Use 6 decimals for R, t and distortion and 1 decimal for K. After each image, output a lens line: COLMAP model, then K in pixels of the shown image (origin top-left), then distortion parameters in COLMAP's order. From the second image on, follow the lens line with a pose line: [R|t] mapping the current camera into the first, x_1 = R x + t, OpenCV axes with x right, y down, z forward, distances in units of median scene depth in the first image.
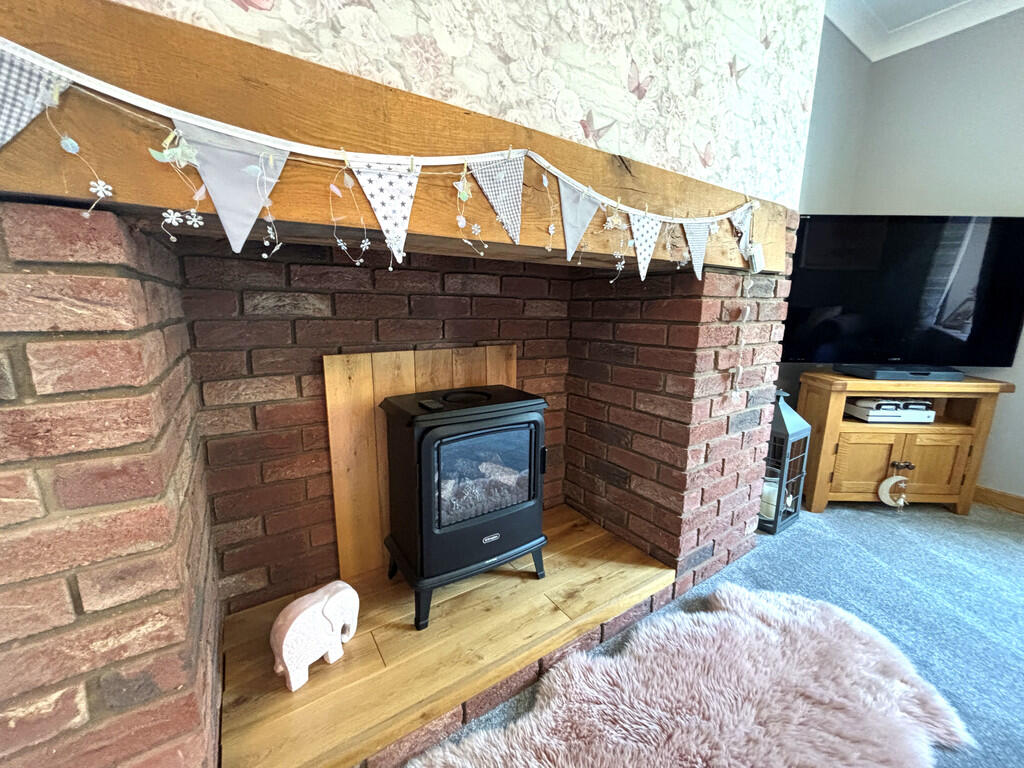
lens RADIAL K [[411.8, 0, 509.9], [0, 411.8, 383.8], [0, 0, 1]] dist [-0.001331, -0.000090]
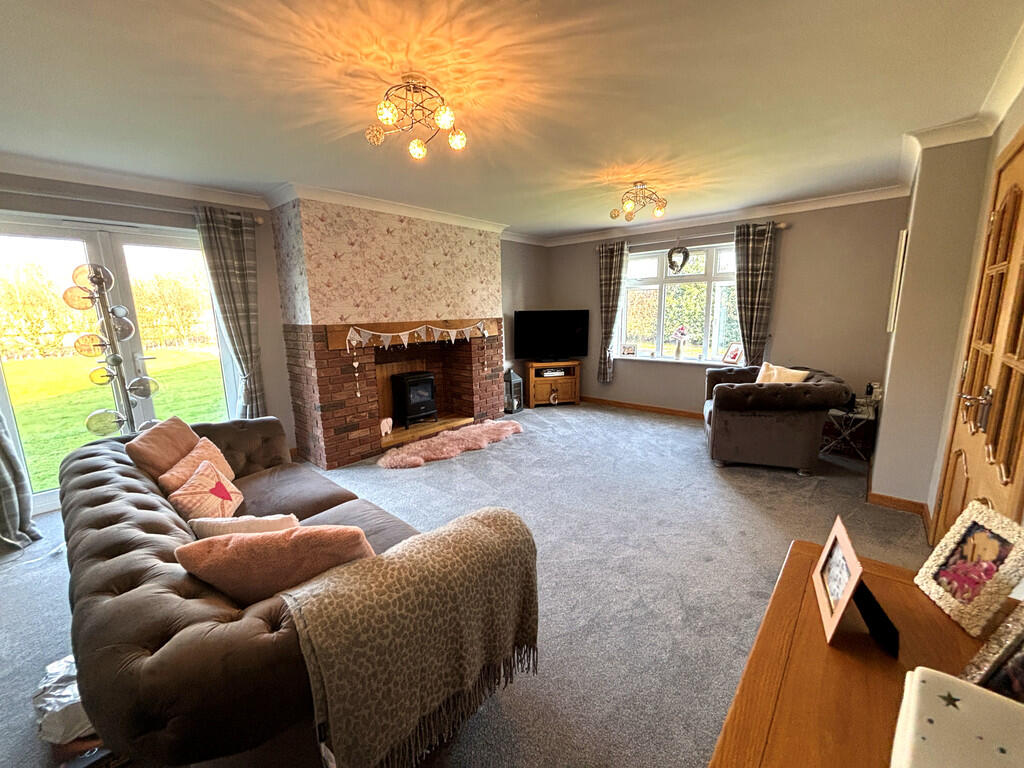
lens RADIAL K [[411.8, 0, 512.2], [0, 411.8, 381.9], [0, 0, 1]] dist [-0.001331, -0.000090]
pose [[0.969411, -0.070053, 0.235236, -0.120386], [0.072714, 0.997349, -0.002648, 0.184710], [-0.234427, 0.019672, 0.971935, -2.929680]]
